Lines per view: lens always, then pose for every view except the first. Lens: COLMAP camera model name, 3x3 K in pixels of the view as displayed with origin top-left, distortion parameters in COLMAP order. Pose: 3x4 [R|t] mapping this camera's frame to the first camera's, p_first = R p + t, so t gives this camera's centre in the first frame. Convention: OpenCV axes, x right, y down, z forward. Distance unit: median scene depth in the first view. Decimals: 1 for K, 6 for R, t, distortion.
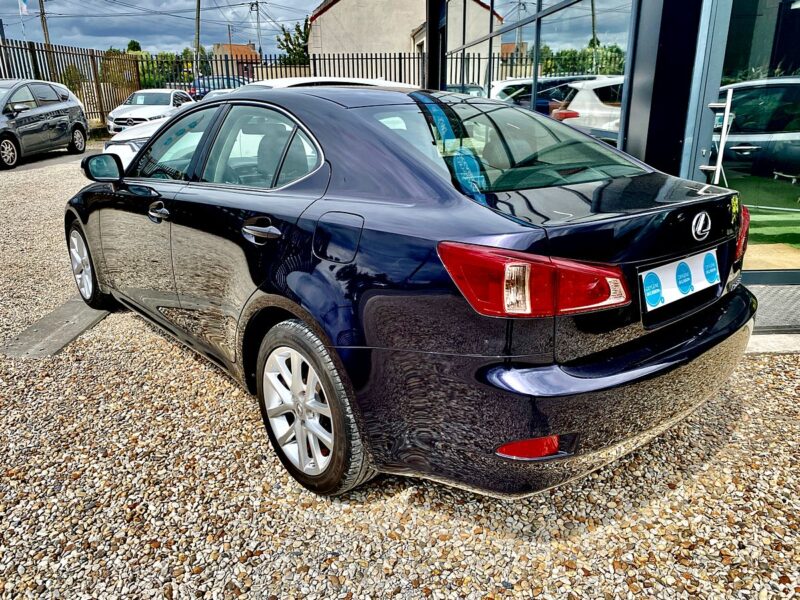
lens RADIAL K [[604.2, 0, 400.0], [0, 604.2, 300.0], [0, 0, 1]] dist [0.001503, 0.000536]
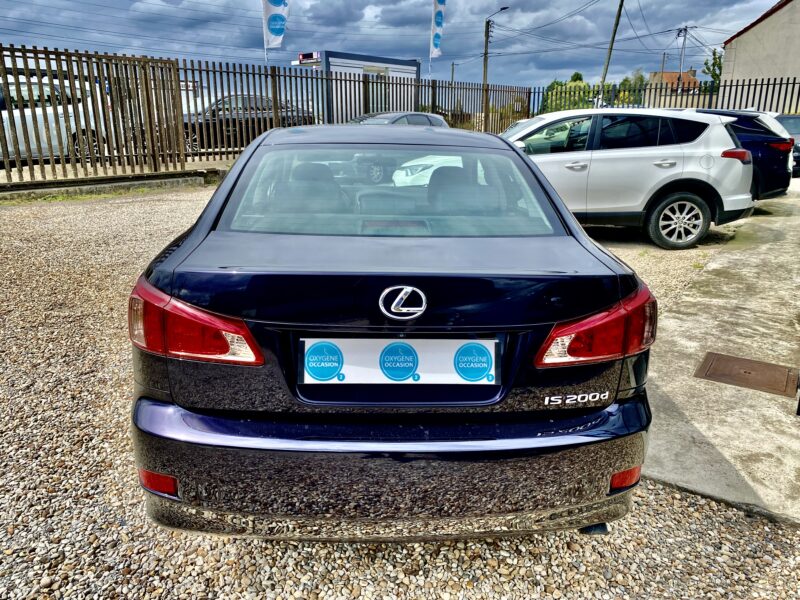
lens RADIAL K [[604.2, 0, 400.0], [0, 604.2, 300.0], [0, 0, 1]] dist [0.001503, 0.000536]
pose [[0.791045, 0.178159, -0.585241, 0.153931], [-0.202749, 0.978938, 0.023960, -0.022665], [0.577183, 0.099703, 0.810505, 0.053784]]
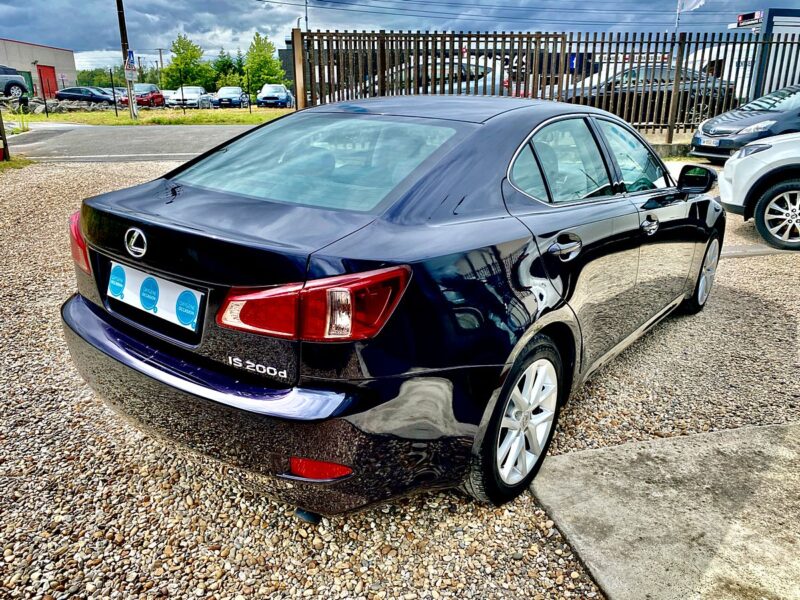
lens RADIAL K [[614.9, 0, 400.9], [0, 614.9, 304.1], [0, 0, 1]] dist [0.001798, -0.003884]
pose [[0.193812, 0.315329, -0.928980, 0.244151], [-0.313455, 0.917203, 0.245936, -0.064926], [0.929614, 0.243528, 0.276607, 0.182115]]
